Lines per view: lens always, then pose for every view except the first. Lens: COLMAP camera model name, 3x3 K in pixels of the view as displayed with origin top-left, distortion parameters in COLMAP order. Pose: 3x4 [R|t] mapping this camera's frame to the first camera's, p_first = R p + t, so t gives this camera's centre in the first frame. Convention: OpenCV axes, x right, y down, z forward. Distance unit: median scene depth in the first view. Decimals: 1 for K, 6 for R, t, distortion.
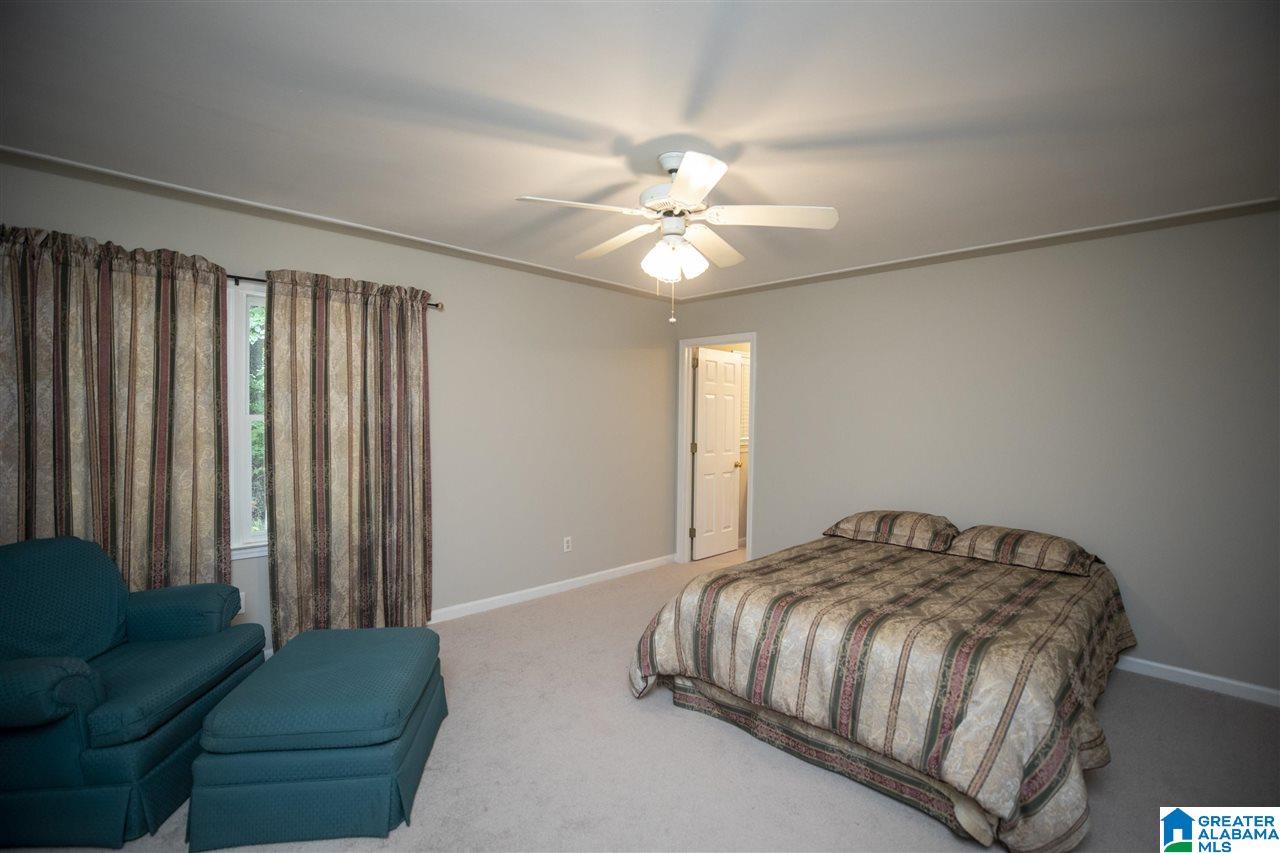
lens RADIAL K [[587.8, 0, 633.3], [0, 587.8, 430.6], [0, 0, 1]] dist [-0.034885, 0.007041]
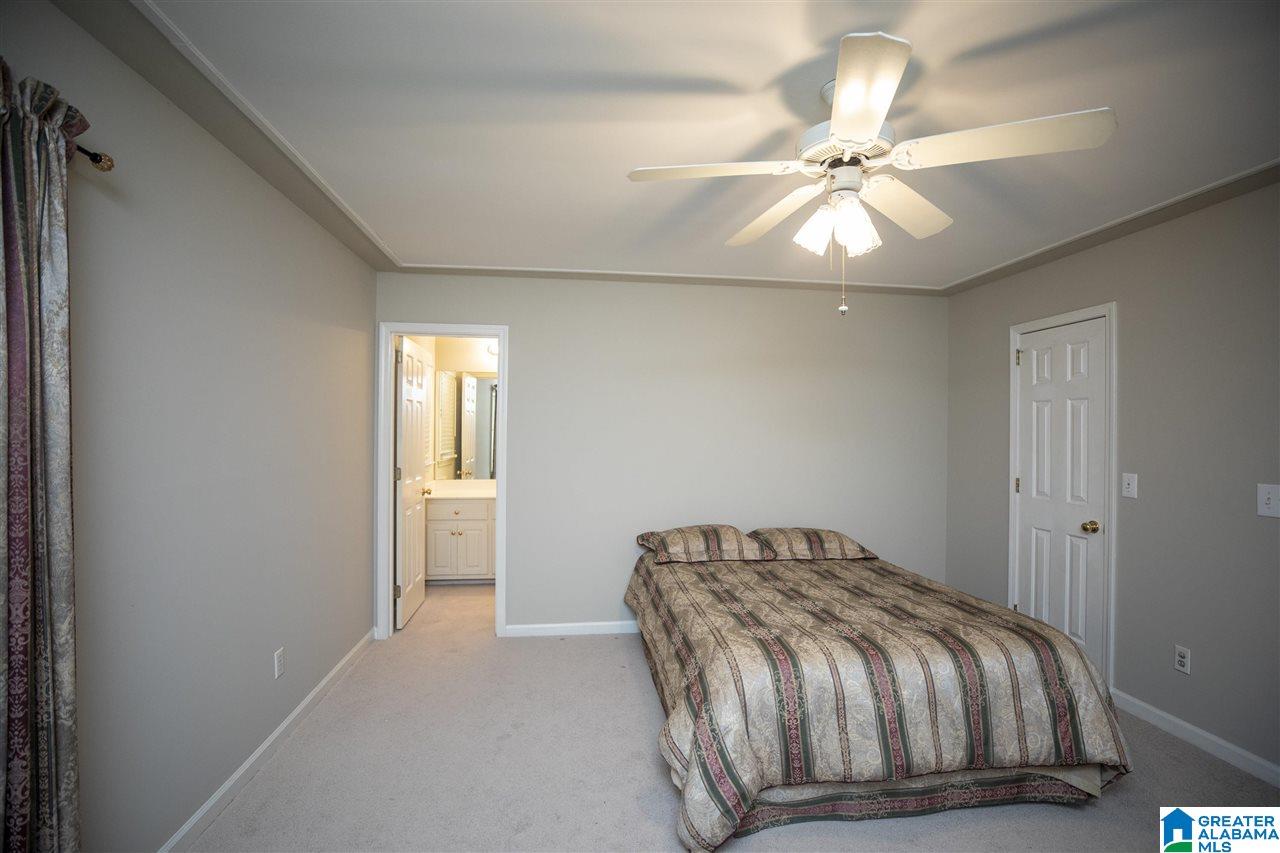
lens RADIAL K [[587.8, 0, 638.2], [0, 587.8, 429.8], [0, 0, 1]] dist [-0.034885, 0.007041]
pose [[0.606133, -0.005245, 0.795346, -0.665125], [0.015778, 0.999861, -0.005431, -0.037250], [-0.795207, 0.015841, 0.606131, 0.768020]]
